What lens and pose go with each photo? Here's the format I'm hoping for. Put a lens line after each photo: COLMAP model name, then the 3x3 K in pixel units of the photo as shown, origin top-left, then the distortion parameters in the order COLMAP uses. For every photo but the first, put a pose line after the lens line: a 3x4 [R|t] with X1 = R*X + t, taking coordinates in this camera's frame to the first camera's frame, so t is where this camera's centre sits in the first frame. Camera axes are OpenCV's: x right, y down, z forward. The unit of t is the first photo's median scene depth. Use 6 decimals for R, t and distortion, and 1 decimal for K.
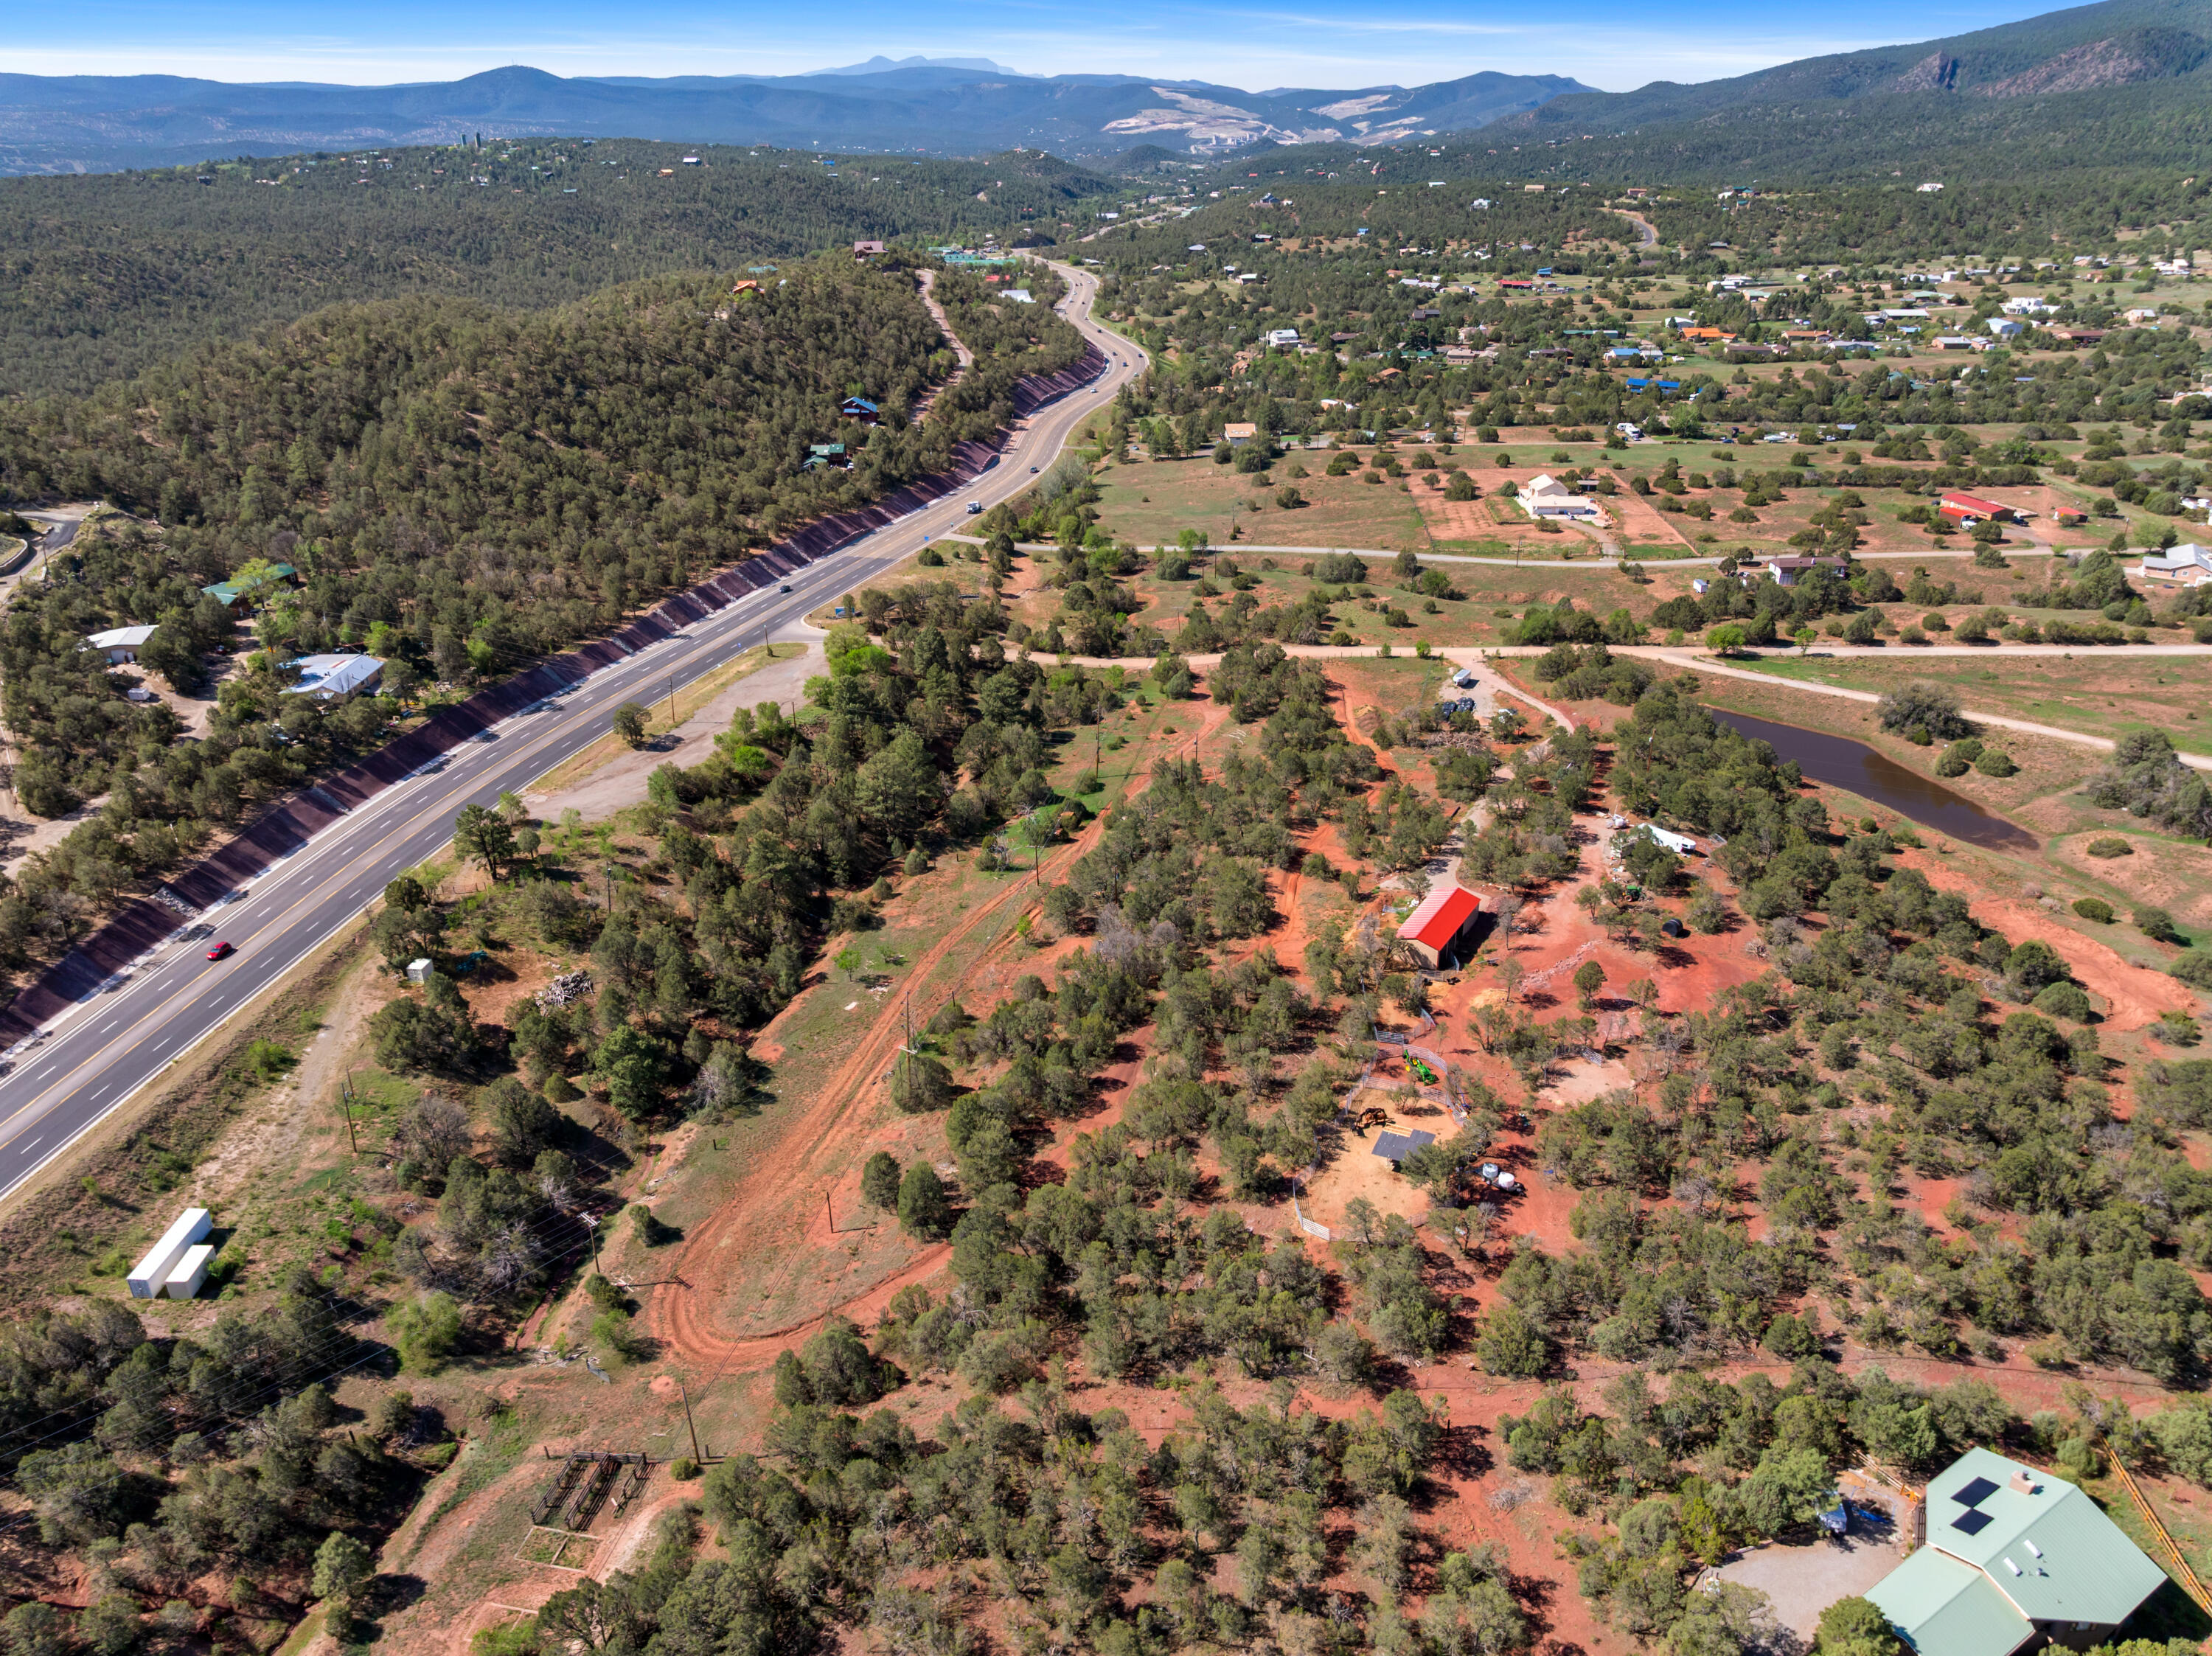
lens RADIAL K [[1561.1, 0, 1109.2], [0, 1561.1, 829.3], [0, 0, 1]] dist [-0.046176, 0.013849]
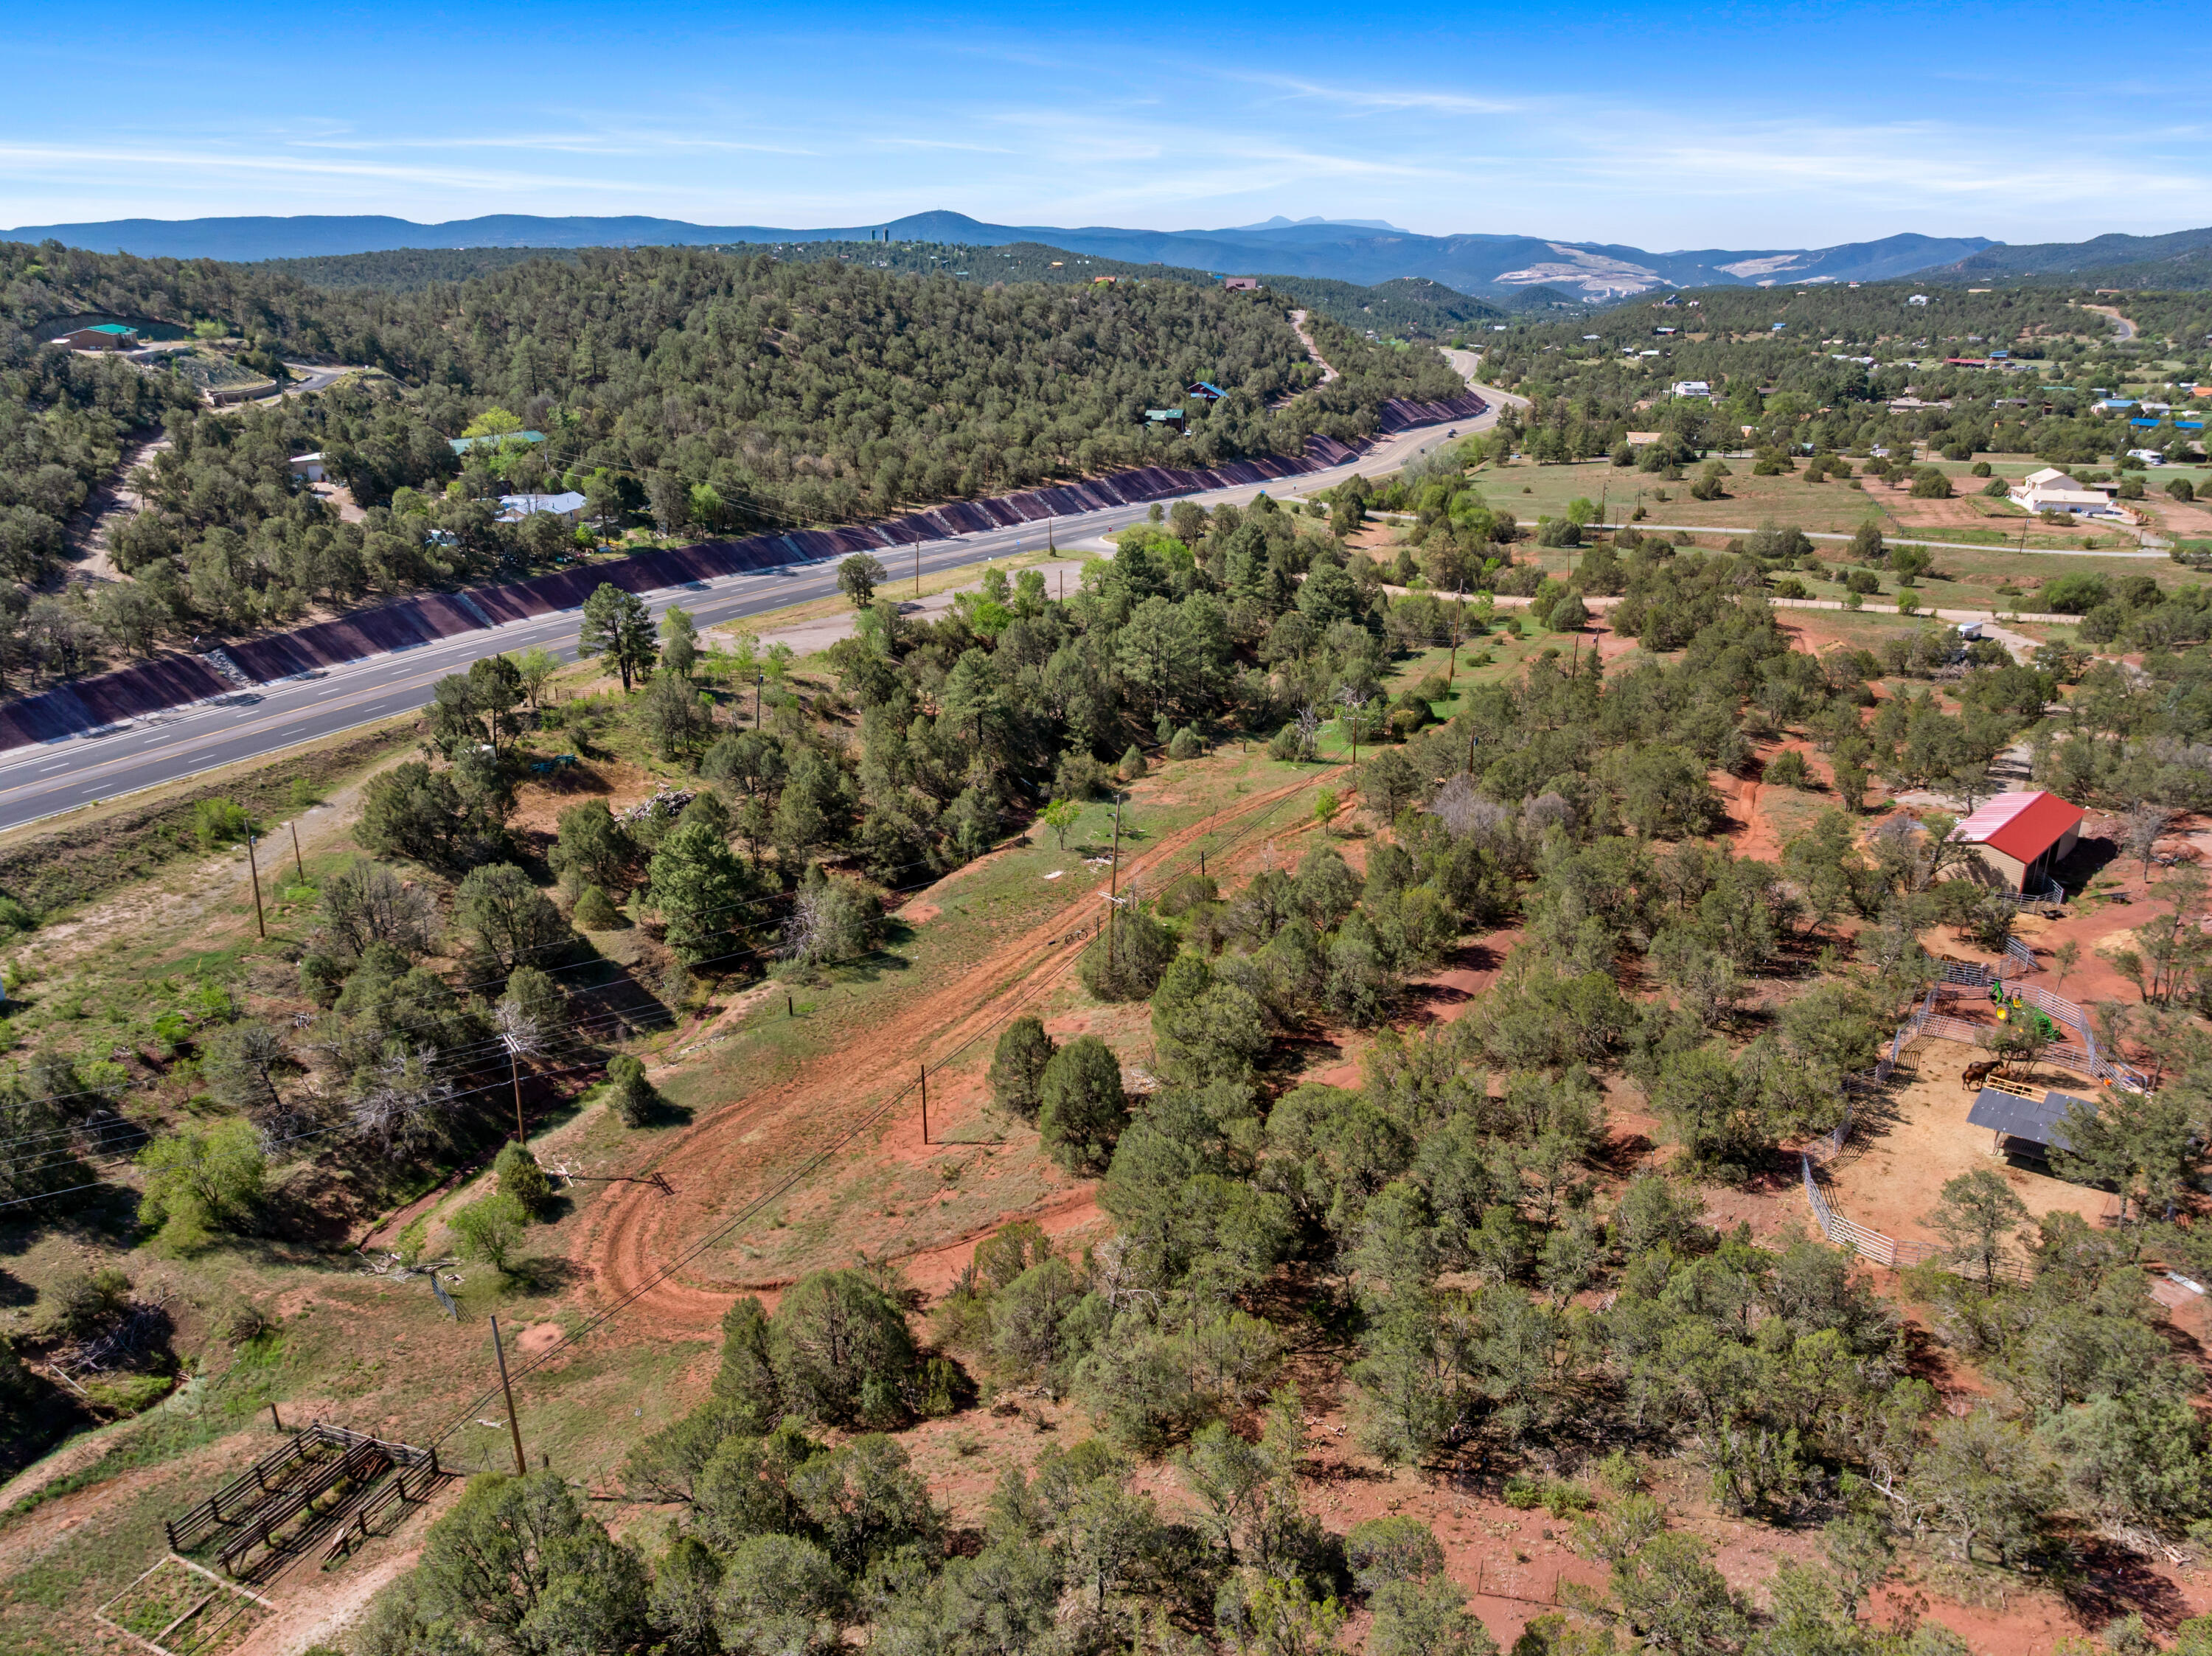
lens RADIAL K [[1561.1, 0, 1108.3], [0, 1561.1, 822.8], [0, 0, 1]] dist [-0.046176, 0.013849]
pose [[0.972529, 0.090154, -0.214614, -0.001684], [-0.109804, 0.990610, -0.081450, 0.136215], [0.205256, 0.102778, 0.973297, 0.335233]]
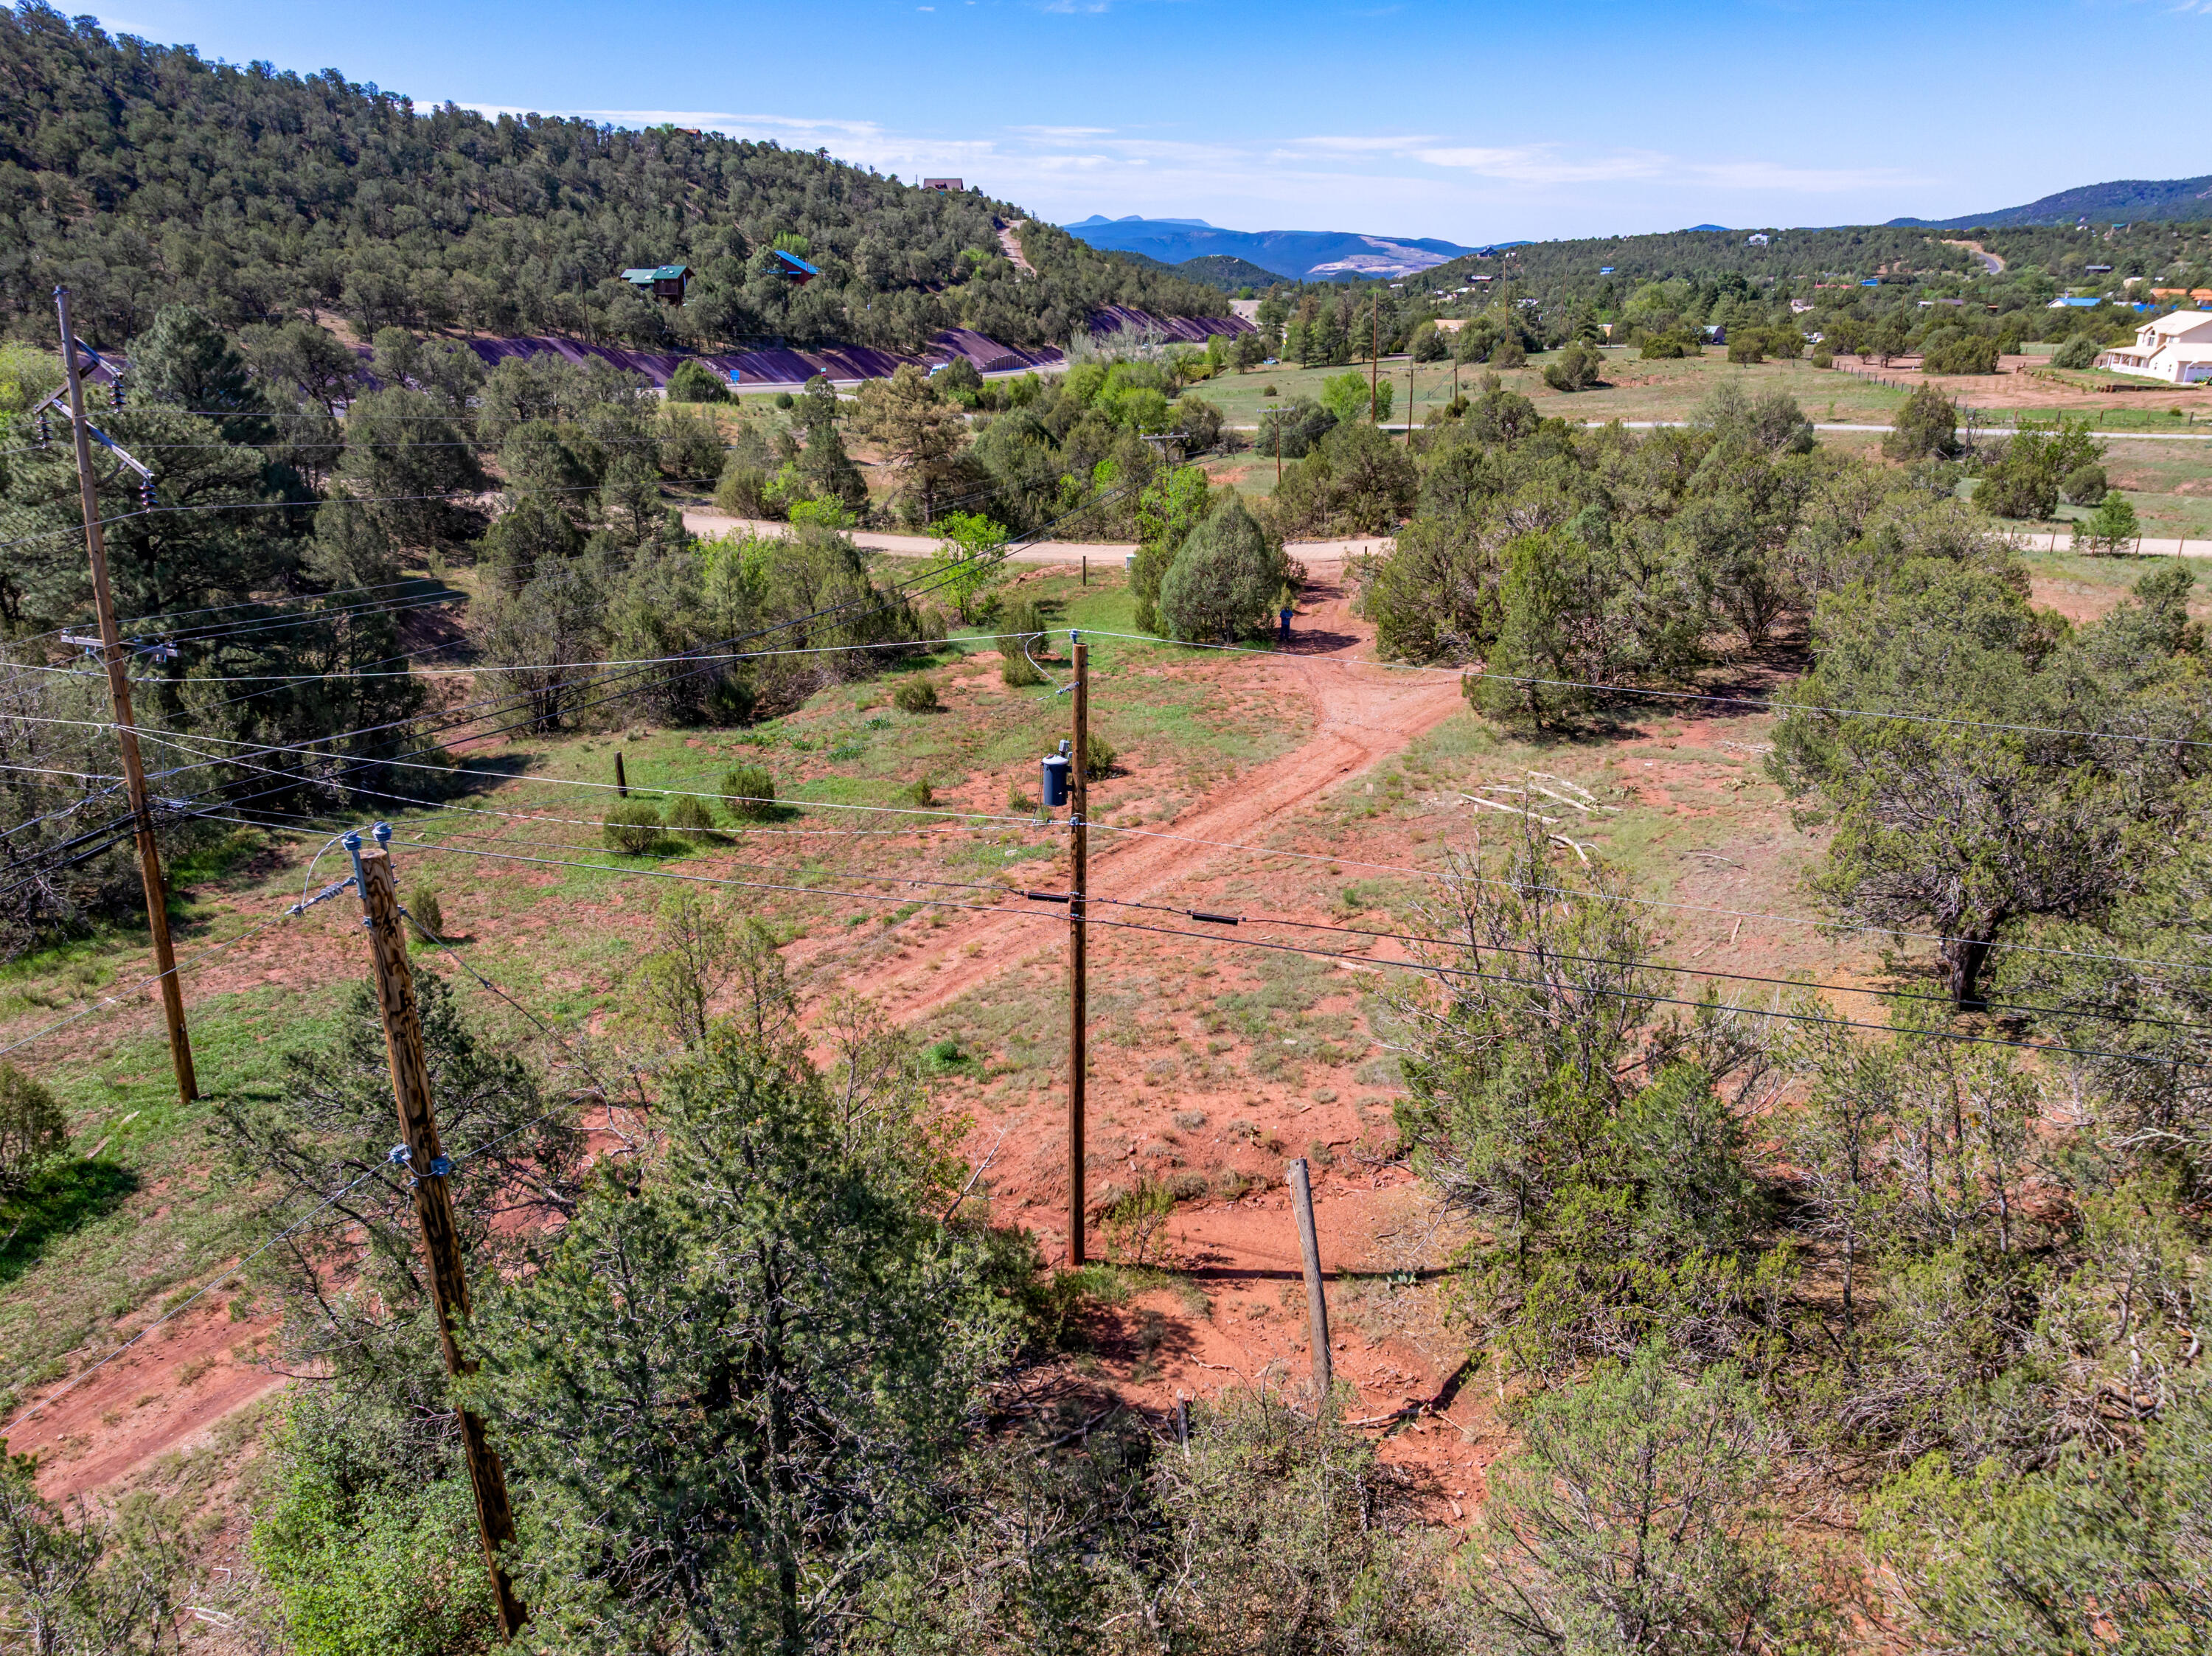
lens RADIAL K [[1561.1, 0, 1109.0], [0, 1561.1, 819.8], [0, 0, 1]] dist [-0.046176, 0.013849]
pose [[0.991926, 0.052502, -0.115438, 0.082249], [-0.063359, 0.993696, -0.092486, -0.058666], [0.109854, 0.099054, 0.989000, 1.151906]]
